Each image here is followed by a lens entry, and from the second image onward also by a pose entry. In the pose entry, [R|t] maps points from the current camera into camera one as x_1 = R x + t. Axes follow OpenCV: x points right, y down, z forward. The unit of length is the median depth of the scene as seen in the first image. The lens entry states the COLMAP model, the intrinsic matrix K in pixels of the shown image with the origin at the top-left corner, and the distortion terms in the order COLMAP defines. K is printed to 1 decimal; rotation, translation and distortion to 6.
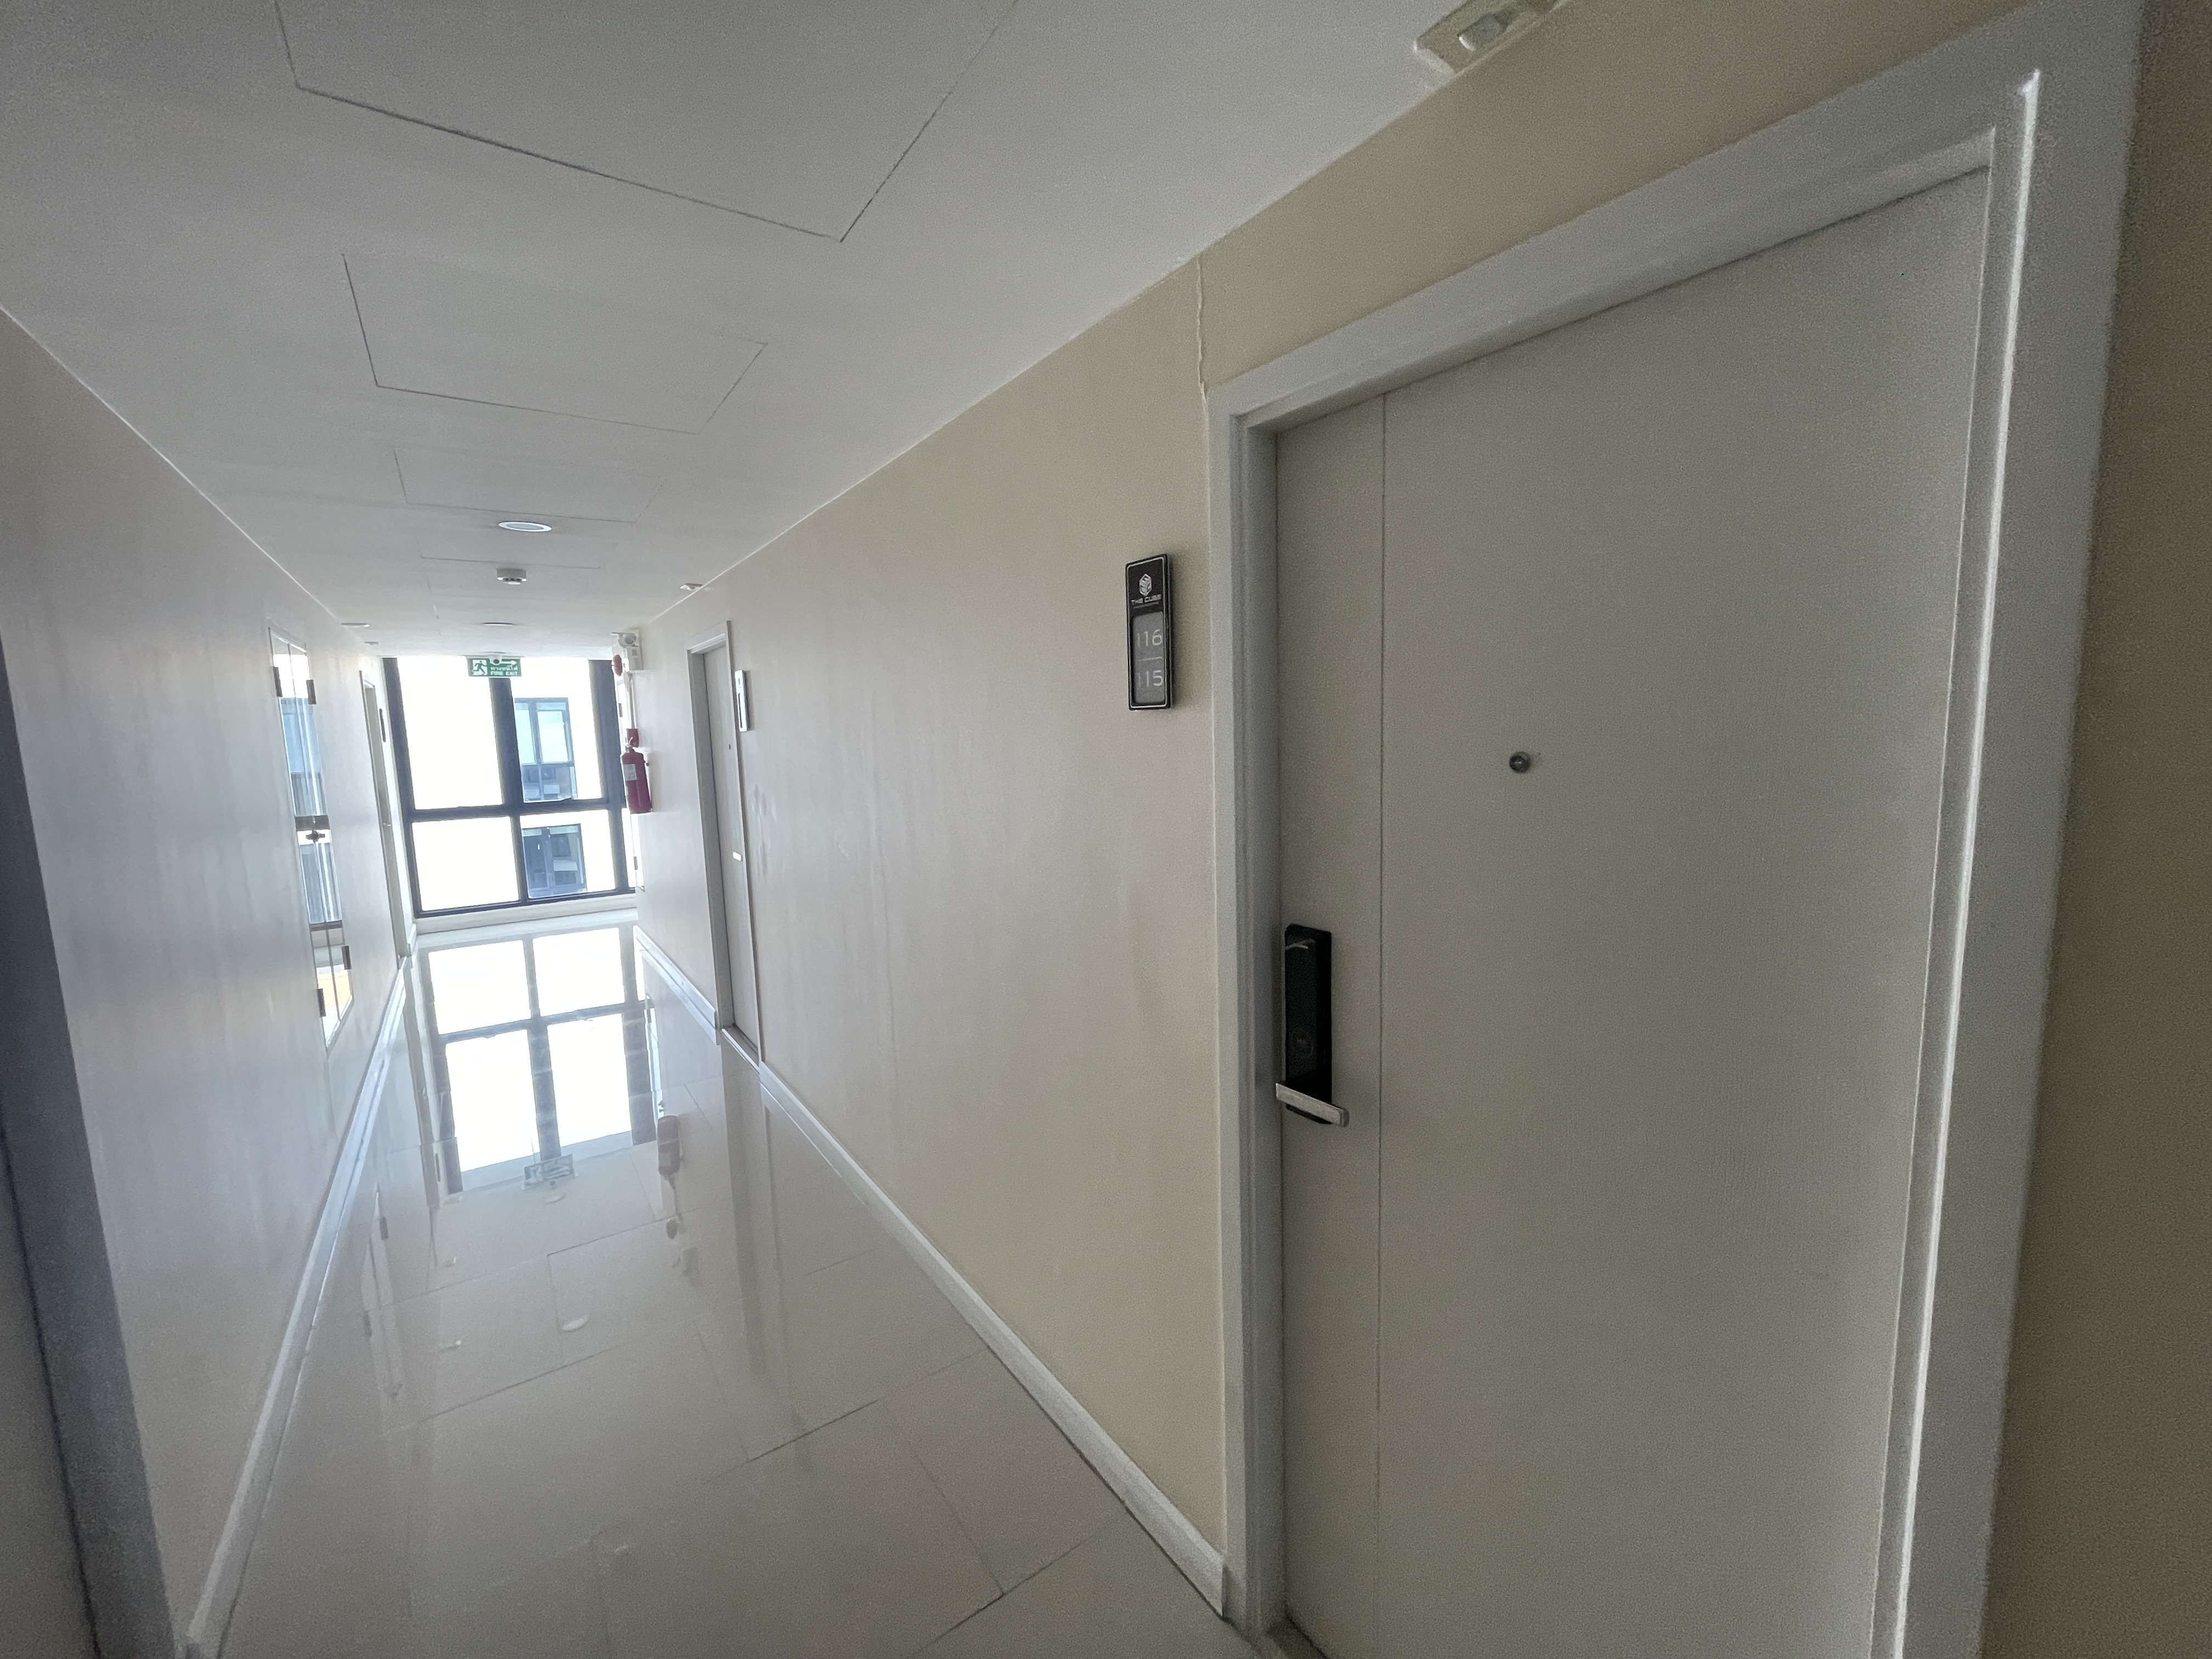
lens RADIAL K [[887.9, 0, 1111.0], [0, 887.9, 820.5], [0, 0, 1]] dist [0.000137, 0.000302]
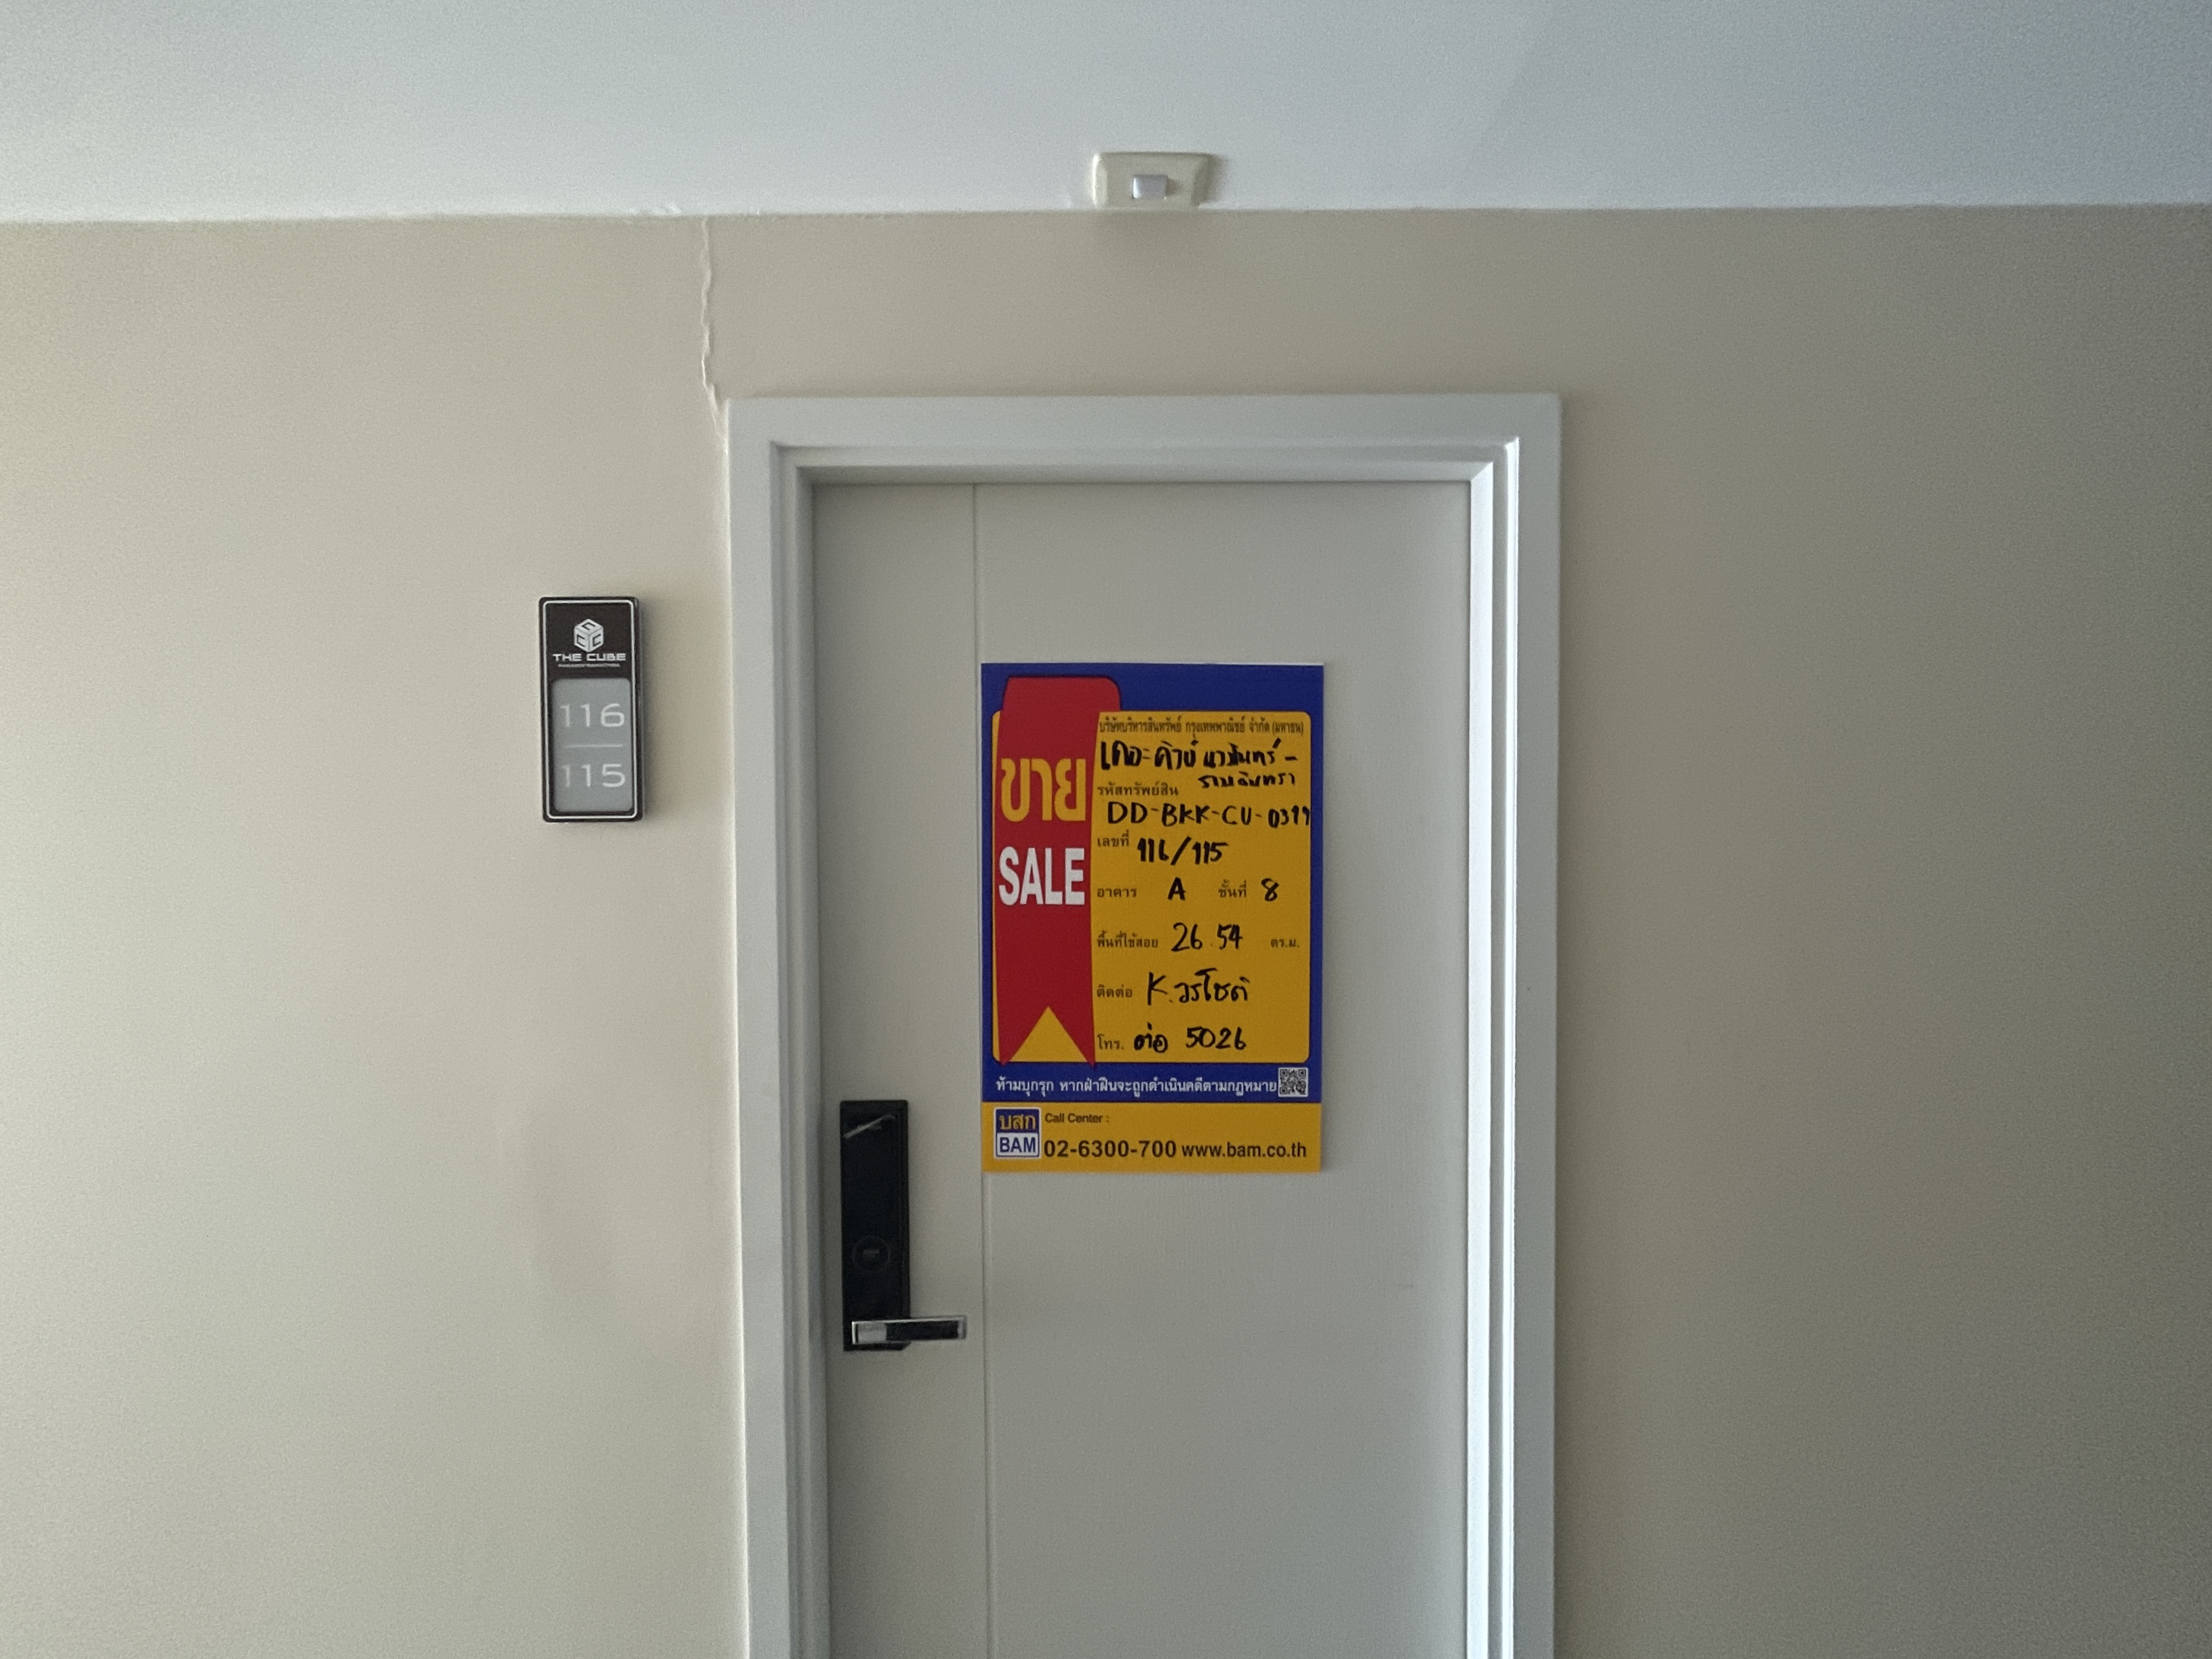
lens RADIAL K [[887.9, 0, 1107.4], [0, 887.9, 845.4], [0, 0, 1]] dist [0.000137, 0.000302]
pose [[0.579264, 0.010543, 0.815072, -0.279085], [0.081136, 0.994205, -0.070522, -0.031341], [-0.811092, 0.106982, 0.575051, 0.325574]]
